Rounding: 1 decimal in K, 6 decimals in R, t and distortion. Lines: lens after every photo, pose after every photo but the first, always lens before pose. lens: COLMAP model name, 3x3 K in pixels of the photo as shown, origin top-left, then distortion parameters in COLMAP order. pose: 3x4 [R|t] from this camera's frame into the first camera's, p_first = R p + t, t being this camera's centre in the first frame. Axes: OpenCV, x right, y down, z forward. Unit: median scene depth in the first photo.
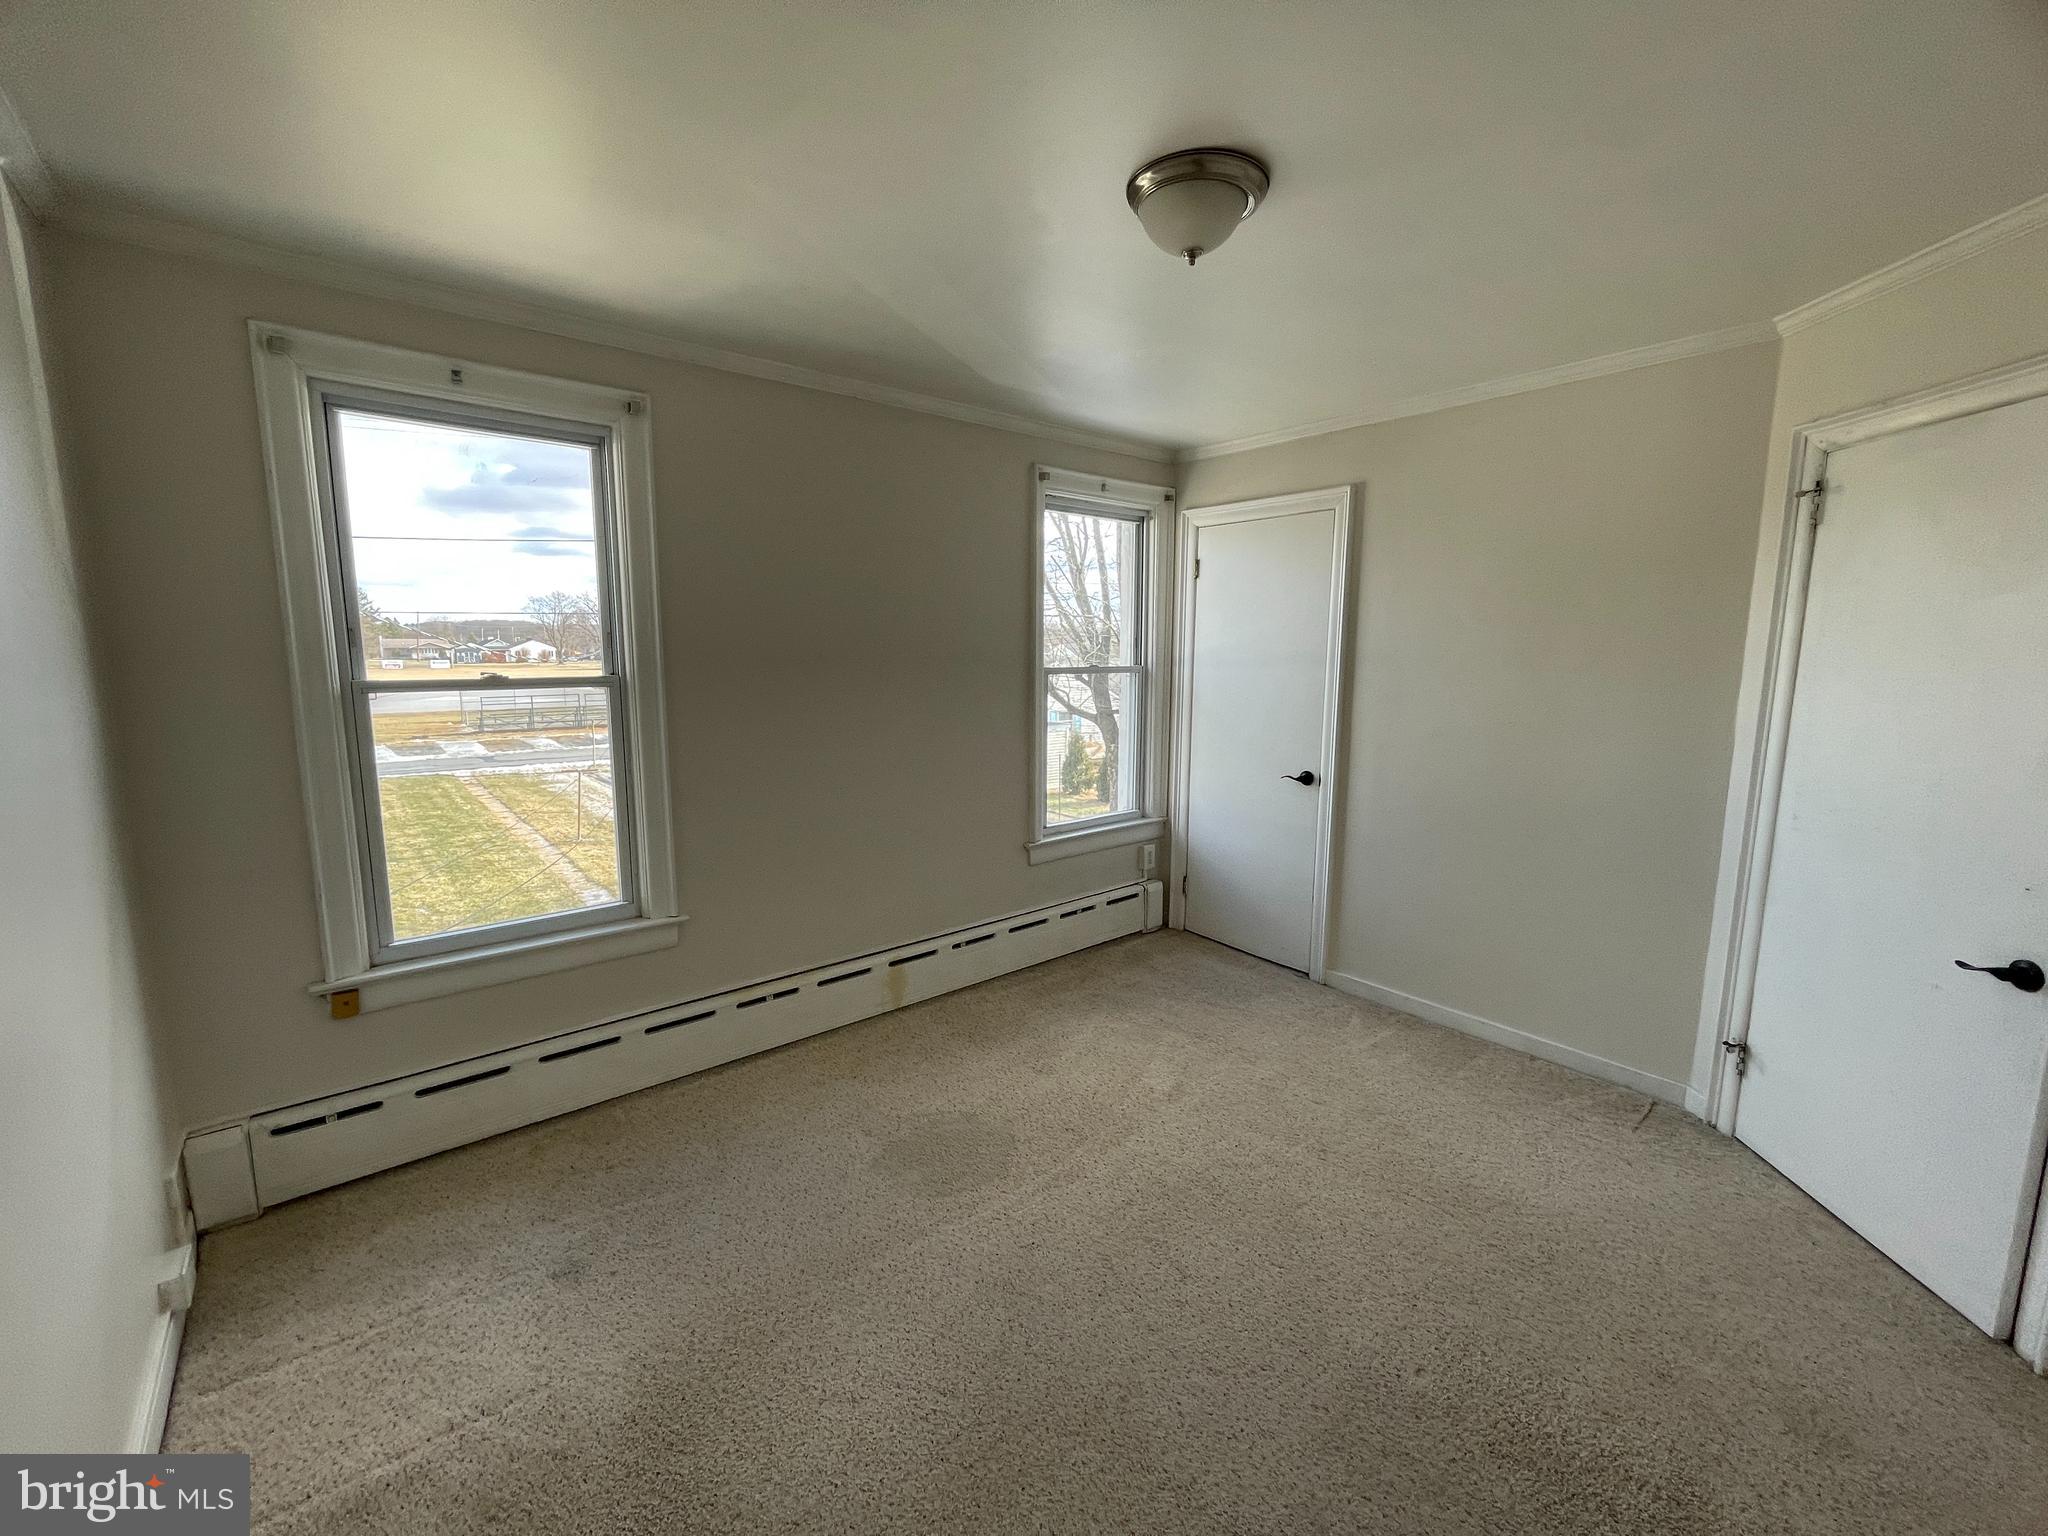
lens RADIAL K [[833.2, 0, 1026.7], [0, 833.2, 765.0], [0, 0, 1]] dist [0.000646, 0.000183]
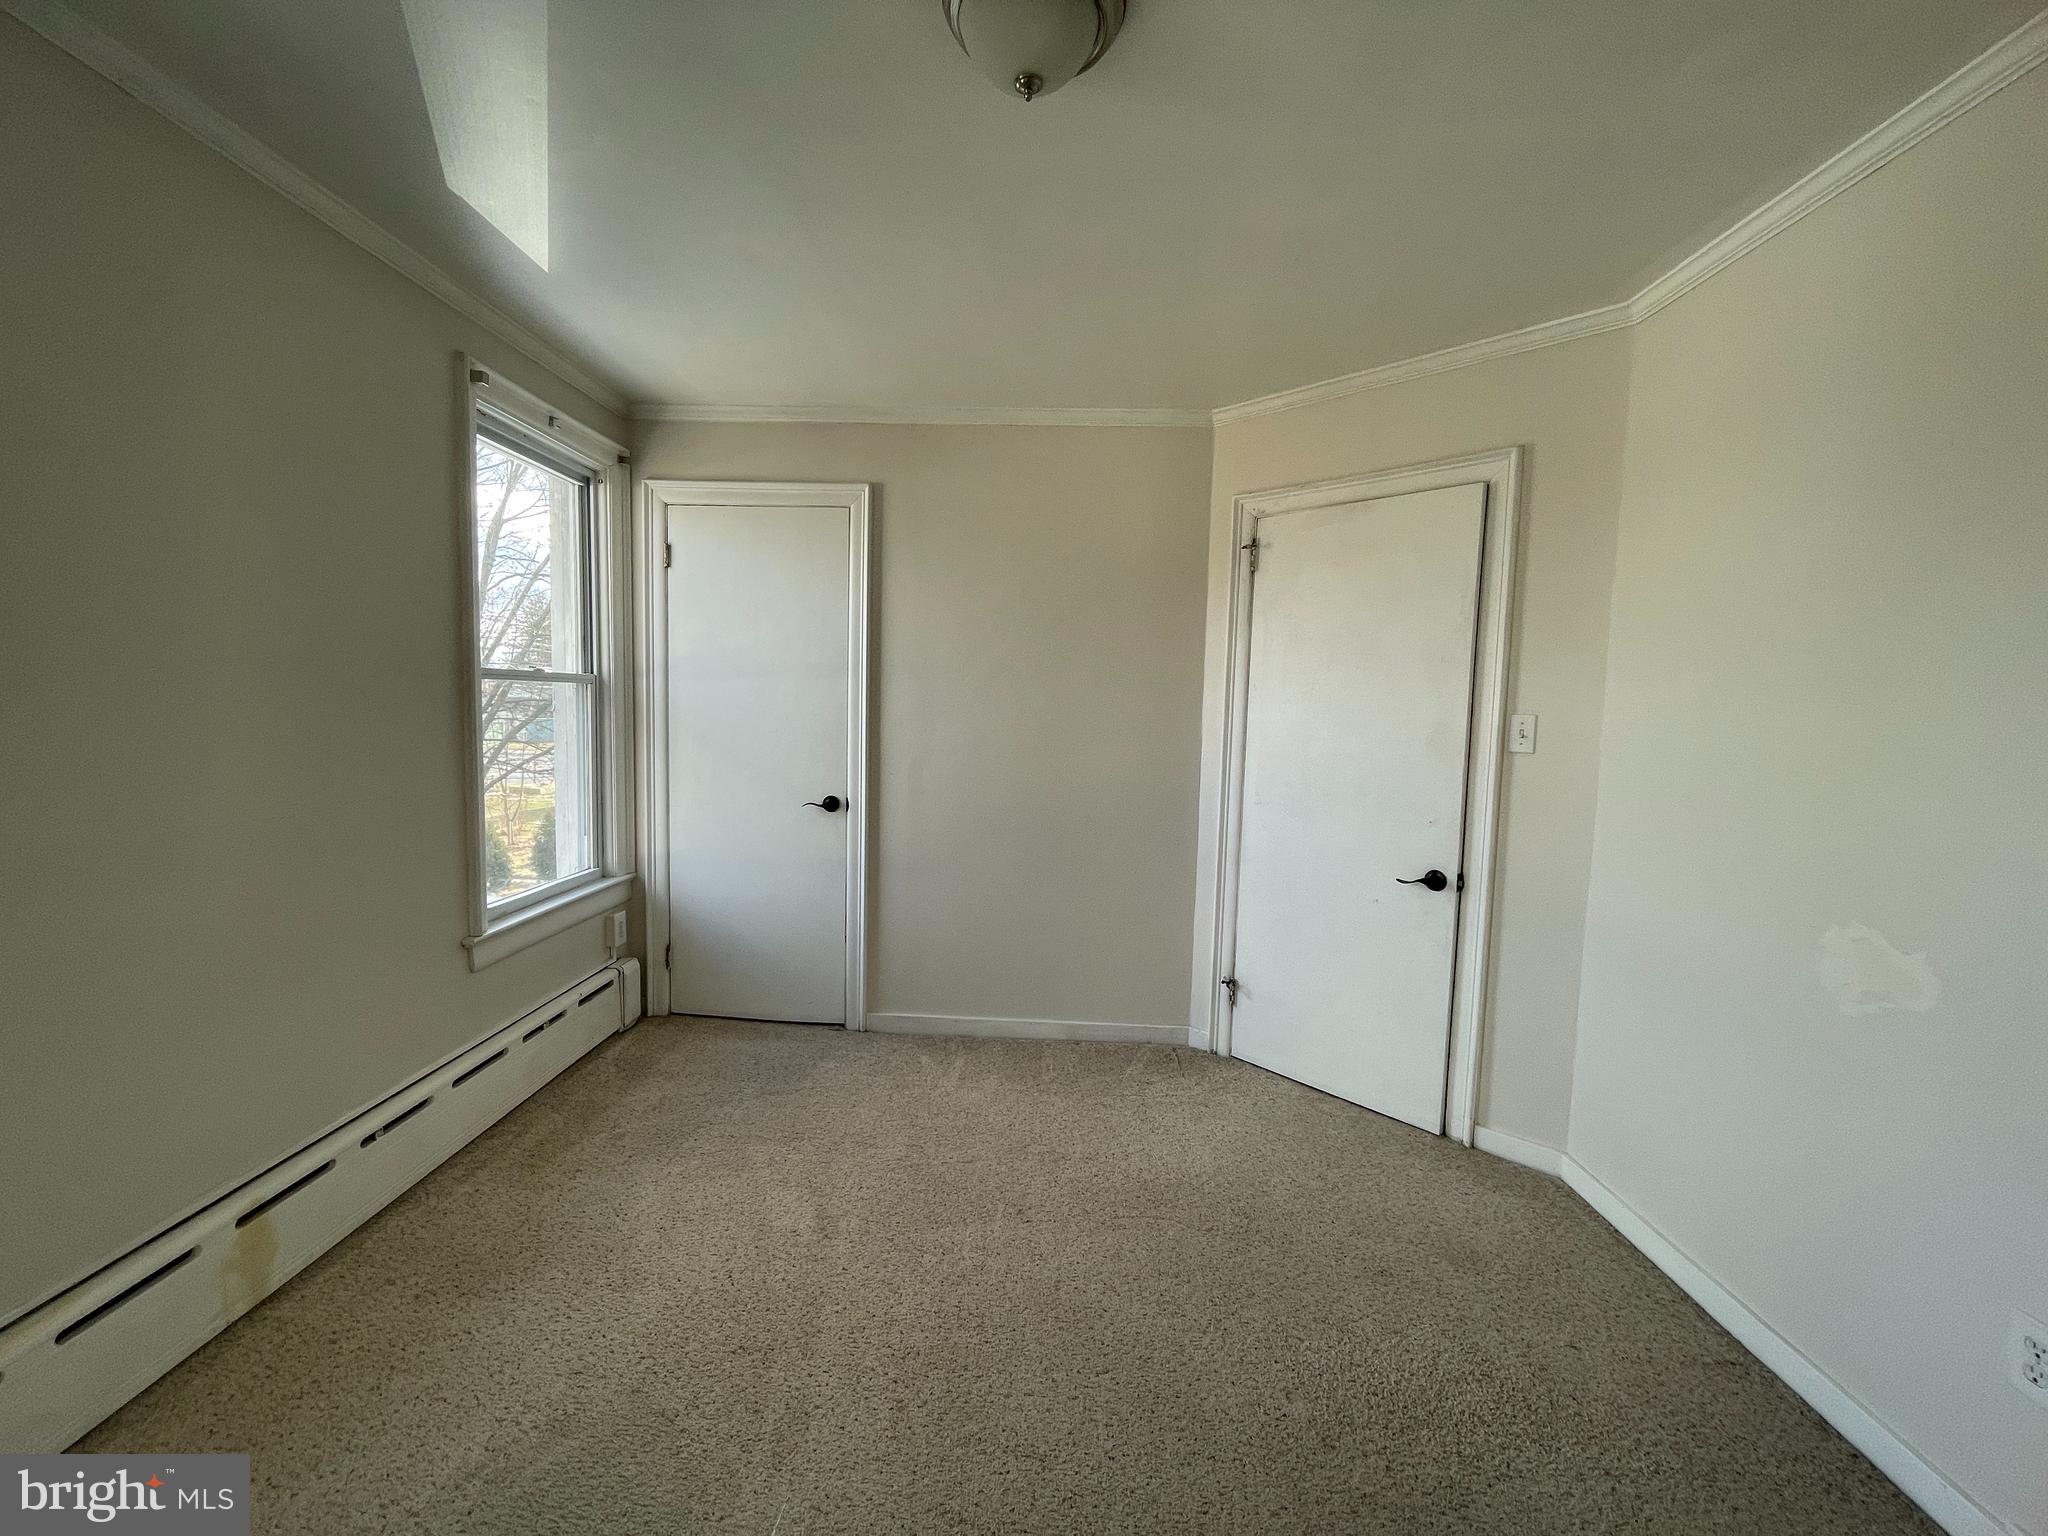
lens RADIAL K [[833.2, 0, 1020.5], [0, 833.2, 761.9], [0, 0, 1]] dist [0.000646, 0.000183]
pose [[0.674582, -0.038339, 0.737203, -0.183742], [0.081503, 0.996413, -0.022760, 0.008639], [-0.733687, 0.075438, 0.675287, 0.253813]]
